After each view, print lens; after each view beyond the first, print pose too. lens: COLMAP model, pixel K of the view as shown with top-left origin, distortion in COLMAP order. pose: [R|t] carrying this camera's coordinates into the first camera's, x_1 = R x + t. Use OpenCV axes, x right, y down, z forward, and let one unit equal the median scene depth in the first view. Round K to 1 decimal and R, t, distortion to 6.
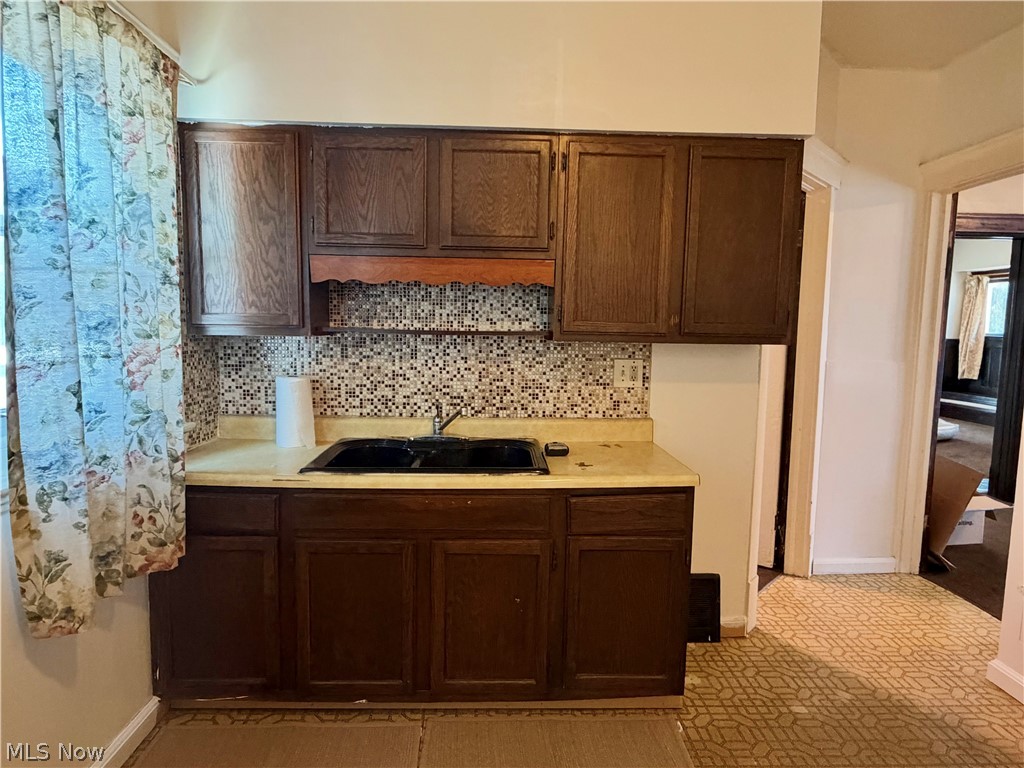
lens RADIAL K [[614.7, 0, 512.7], [0, 614.7, 385.0], [0, 0, 1]] dist [0.005362, -0.002560]
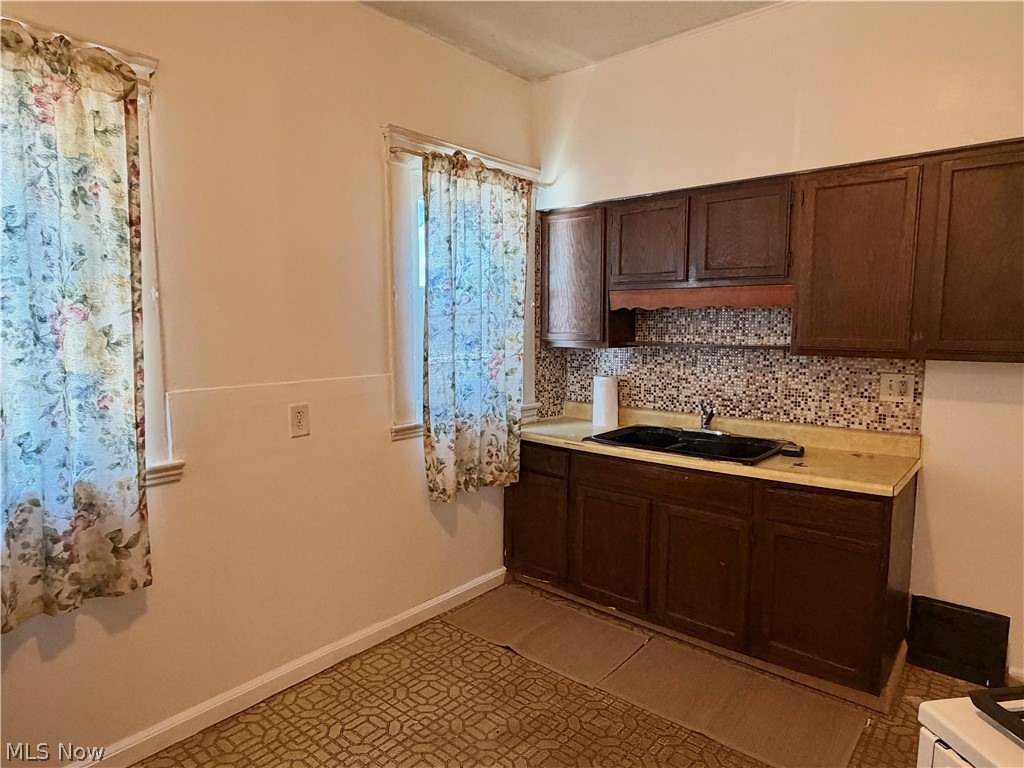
lens RADIAL K [[614.7, 0, 510.4], [0, 614.7, 385.2], [0, 0, 1]] dist [0.005362, -0.002560]
pose [[0.736863, 0.053175, -0.673948, 0.475305], [-0.056030, 0.998276, 0.017503, -0.006832], [0.673716, 0.024864, 0.738572, -0.198403]]
